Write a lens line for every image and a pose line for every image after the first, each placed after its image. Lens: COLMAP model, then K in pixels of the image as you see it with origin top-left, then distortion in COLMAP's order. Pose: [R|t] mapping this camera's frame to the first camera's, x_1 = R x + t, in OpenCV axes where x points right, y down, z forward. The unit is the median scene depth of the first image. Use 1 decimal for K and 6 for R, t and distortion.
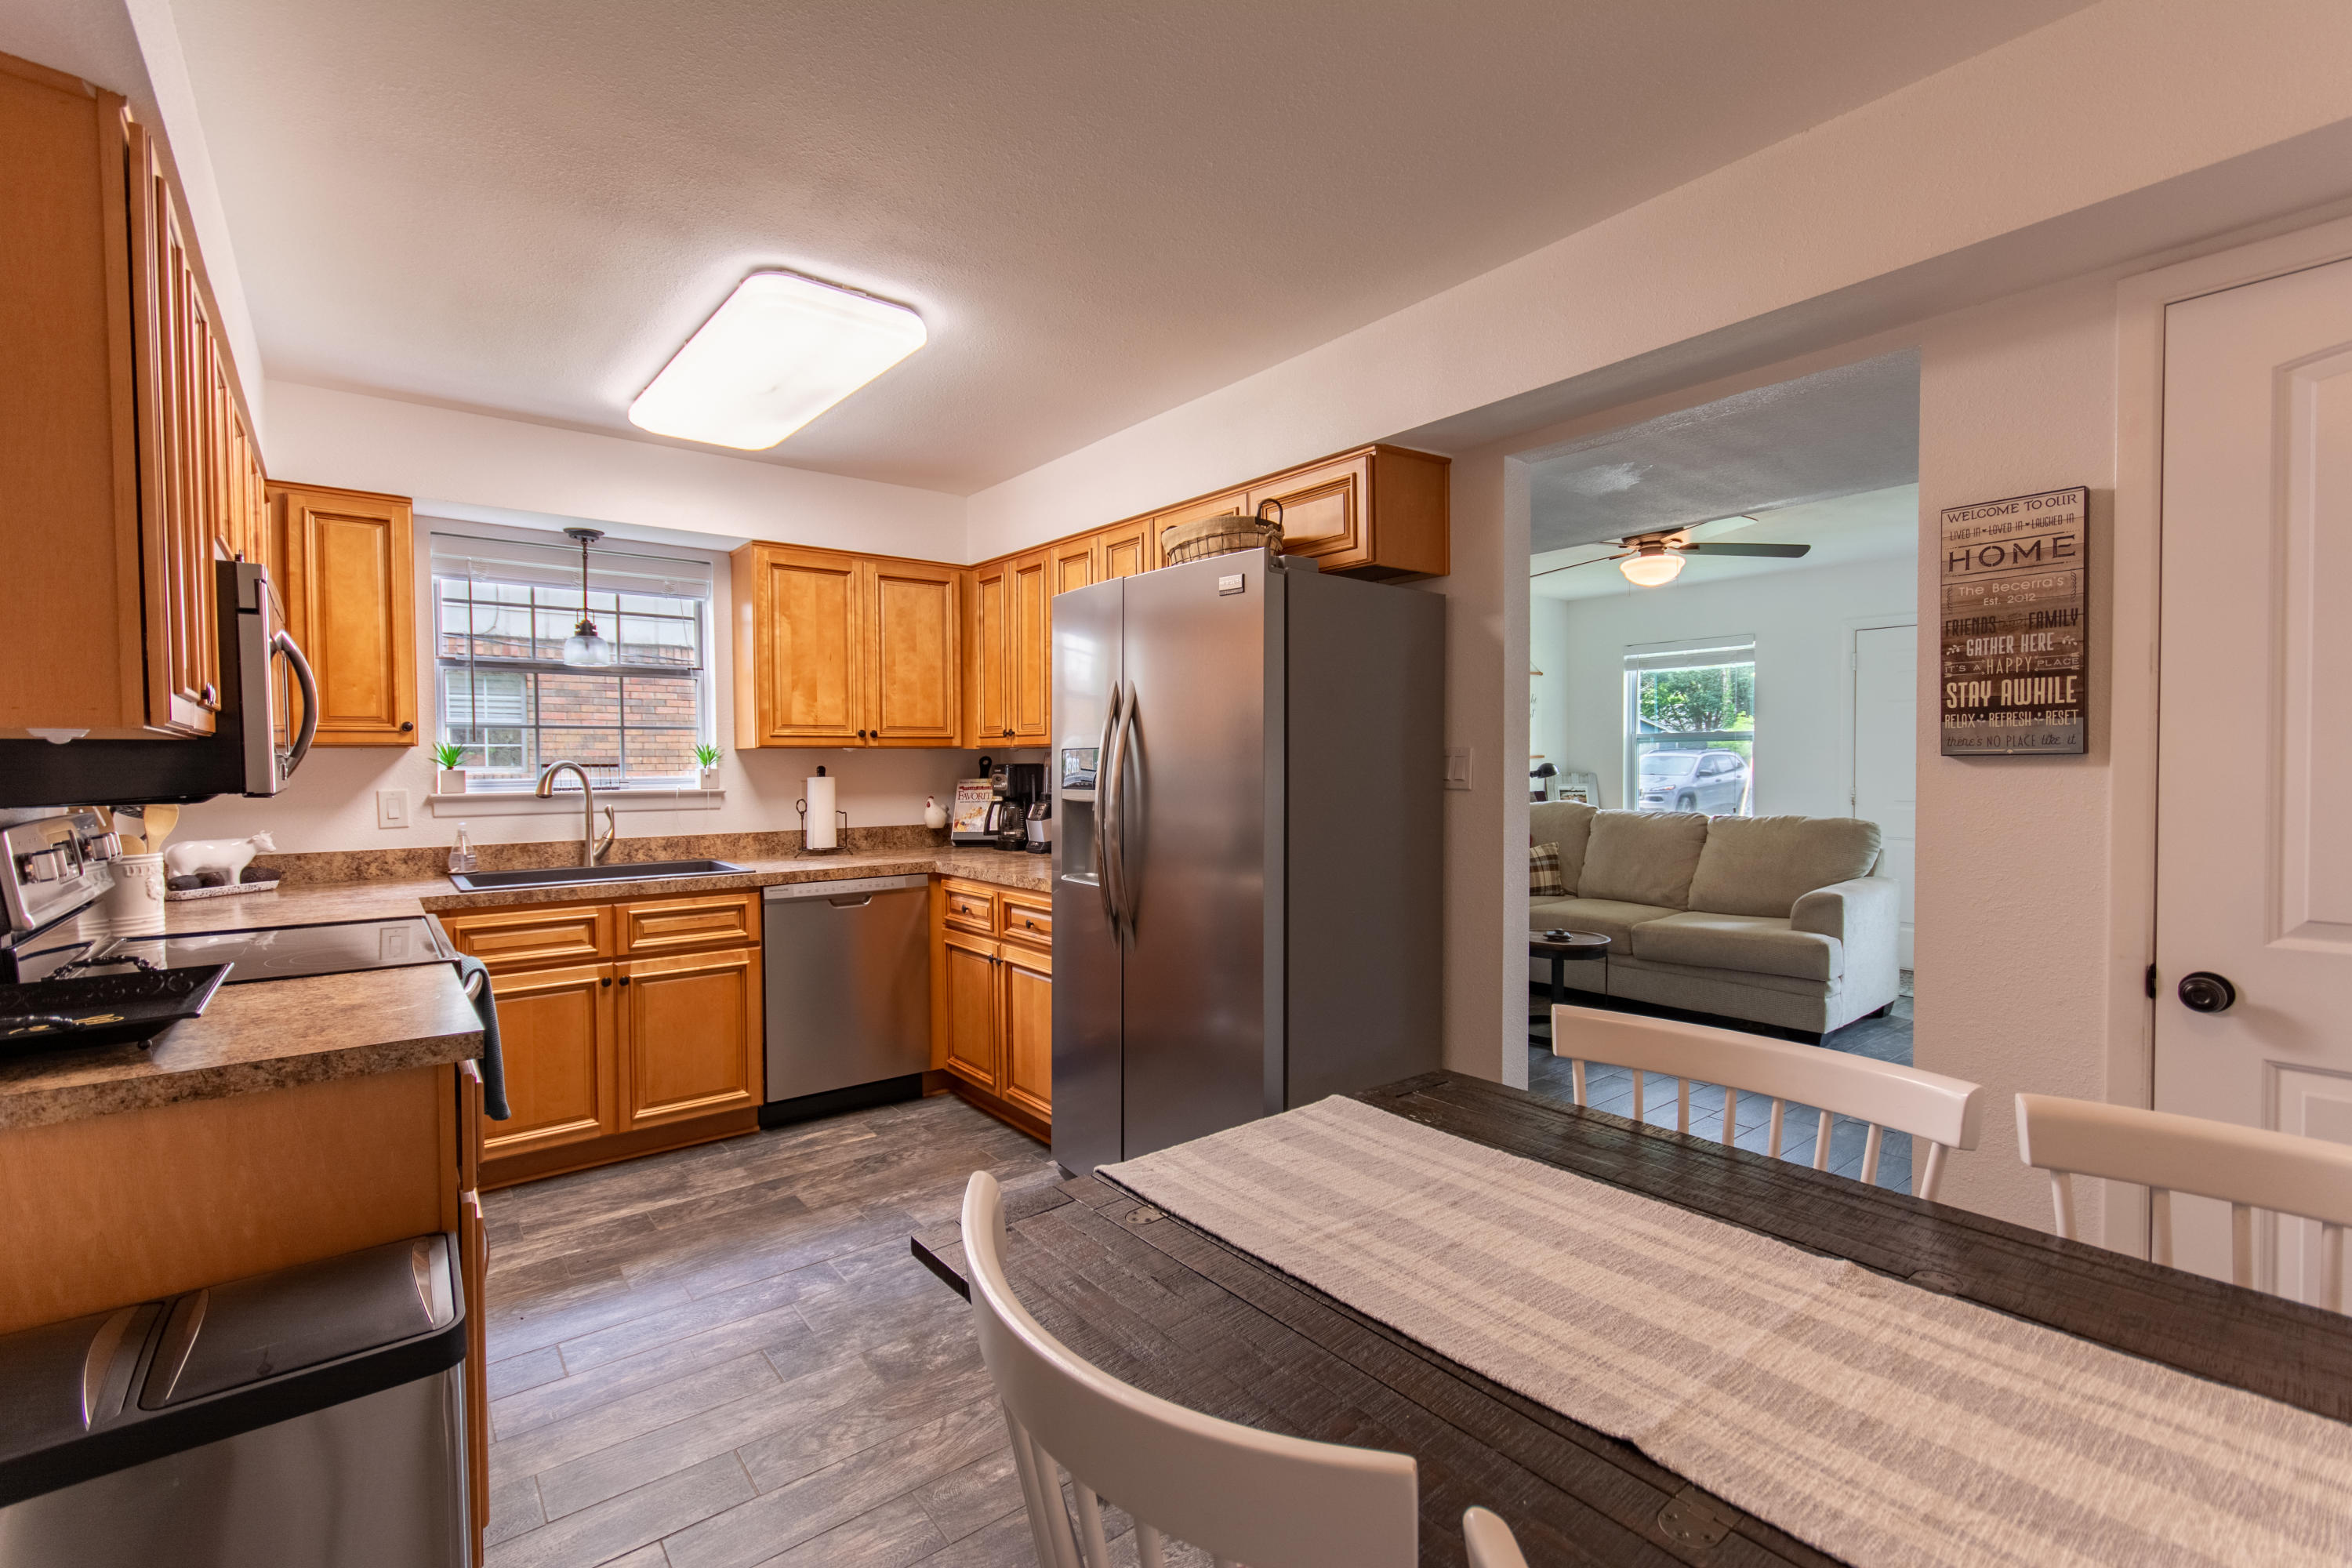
lens RADIAL K [[1061.1, 0, 1139.1], [0, 1061.1, 787.2], [0, 0, 1]] dist [-0.000133, 0.001297]
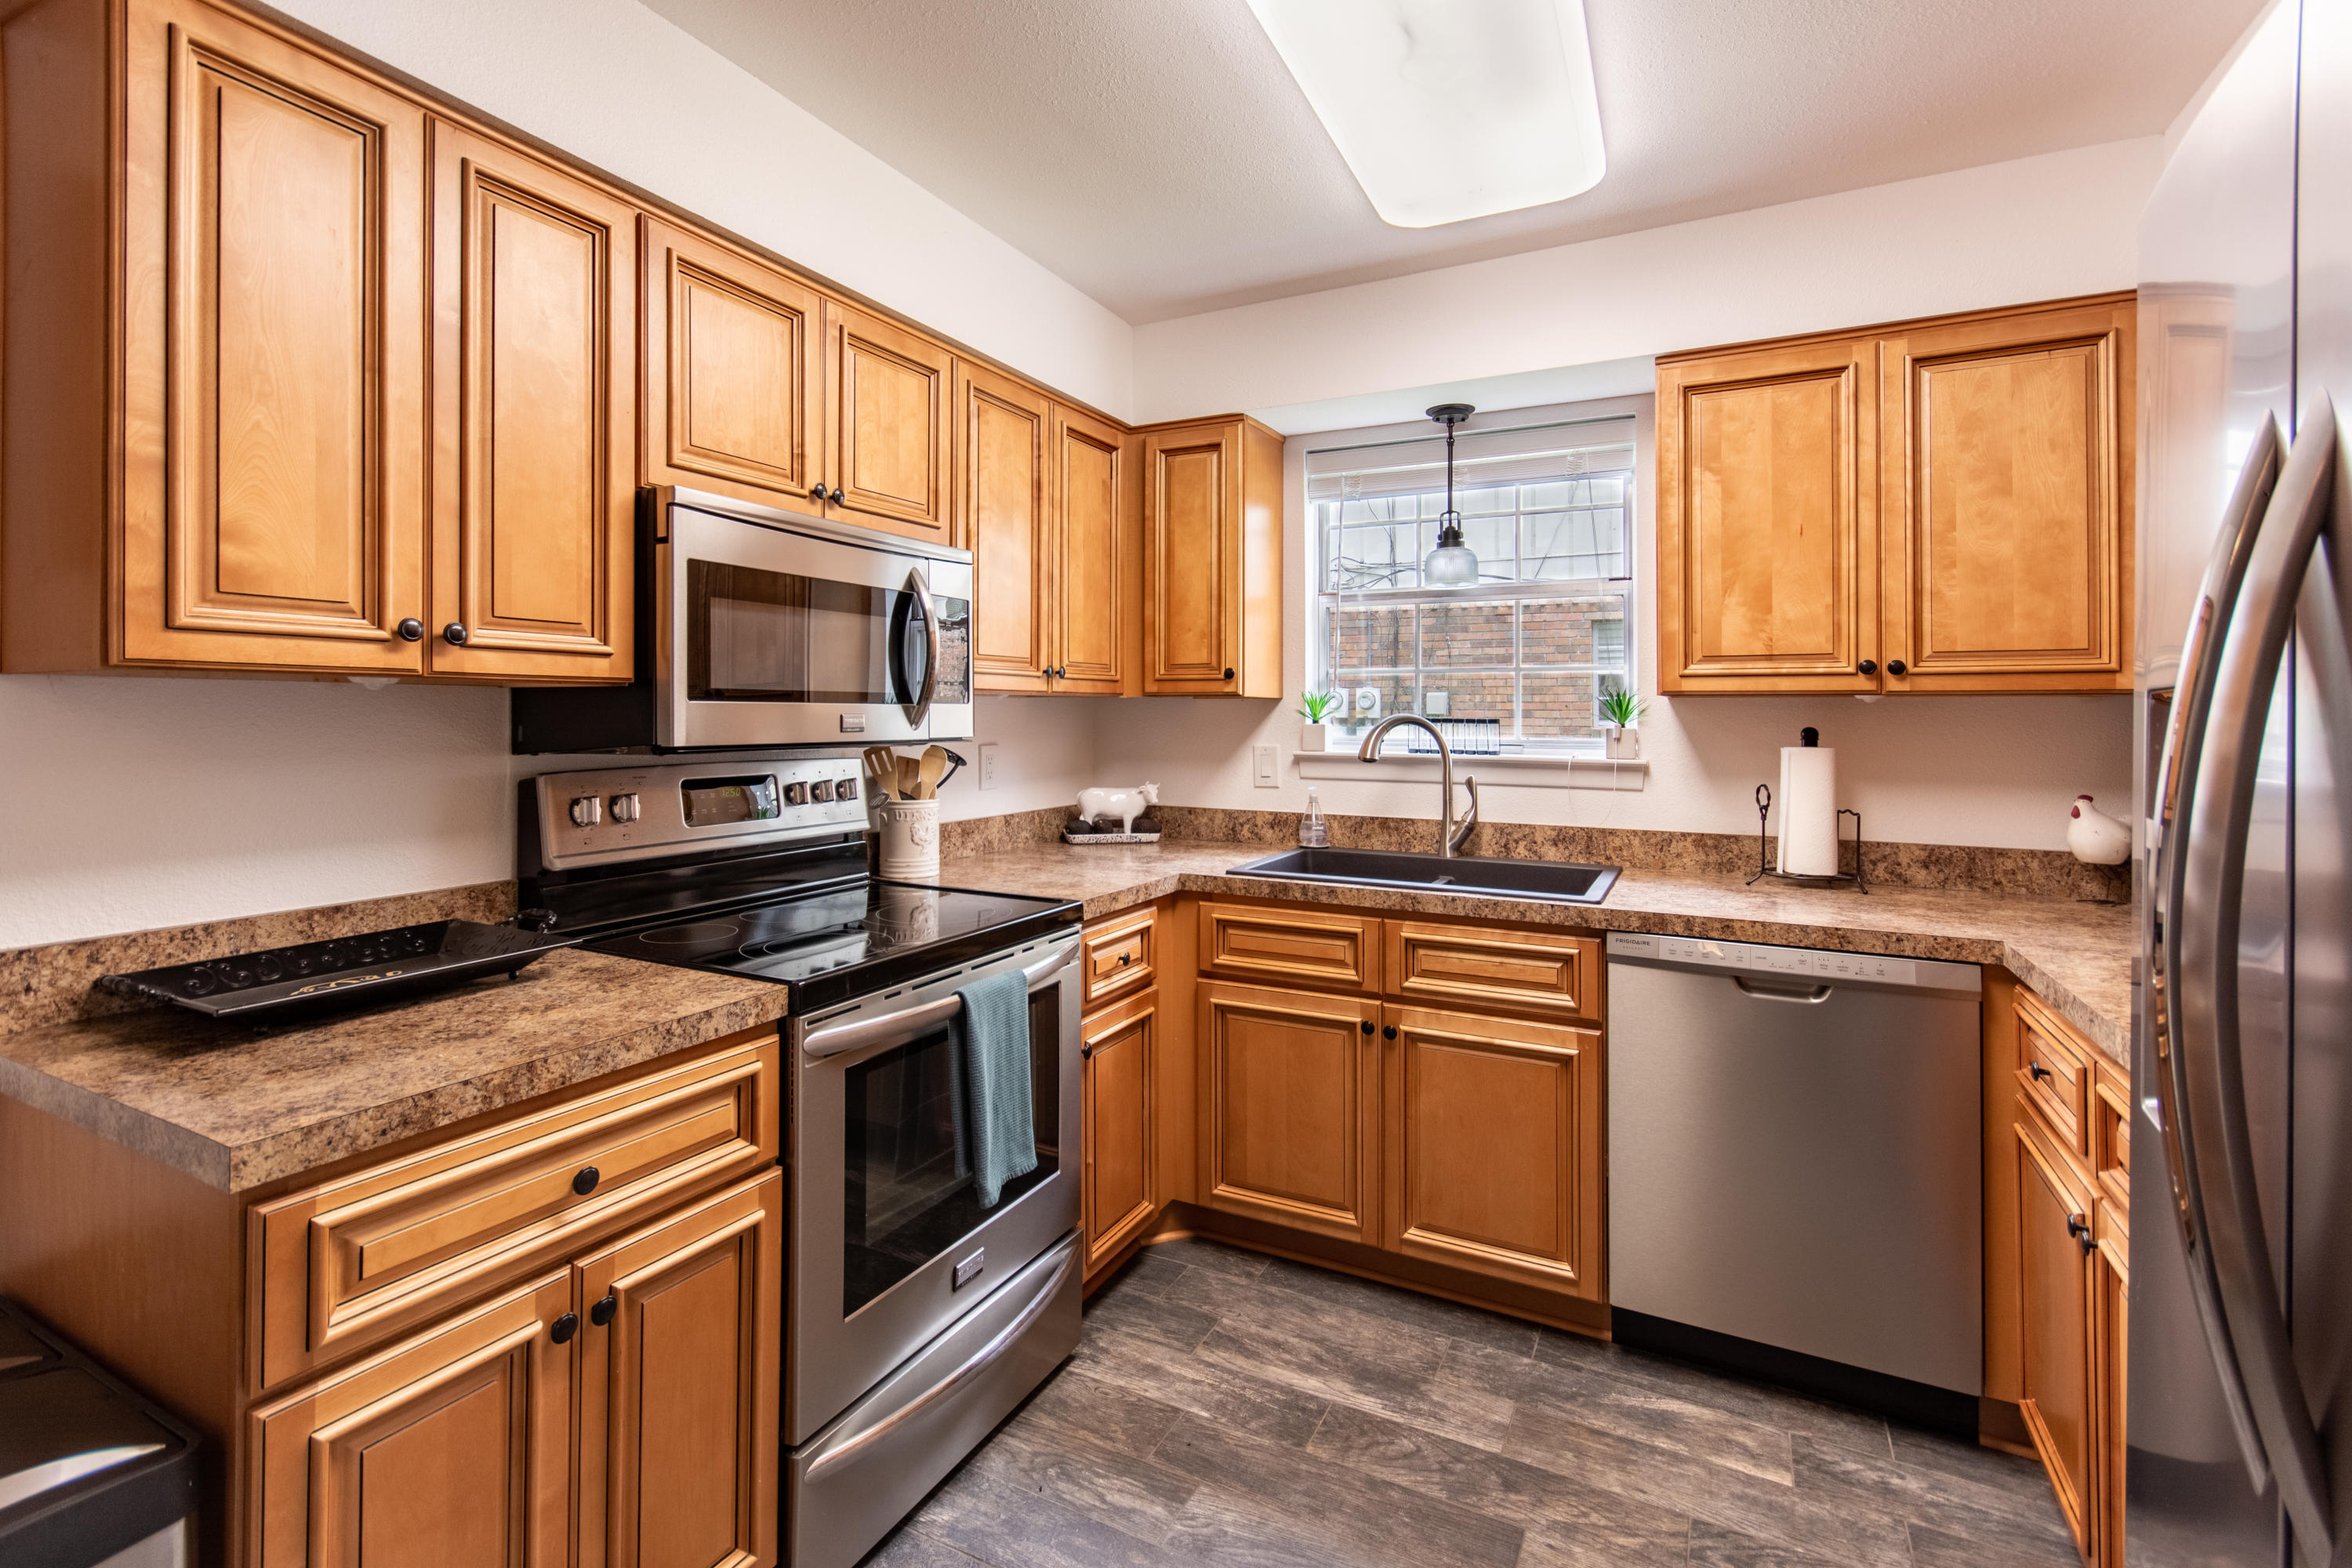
lens RADIAL K [[1061.1, 0, 1176.4], [0, 1061.1, 701.0], [0, 0, 1]] dist [-0.000133, 0.001297]
pose [[0.427838, -0.002805, -0.903851, 0.074349], [-0.030798, 0.999369, -0.017680, -0.015658], [0.903331, 0.035401, 0.427482, 0.517310]]
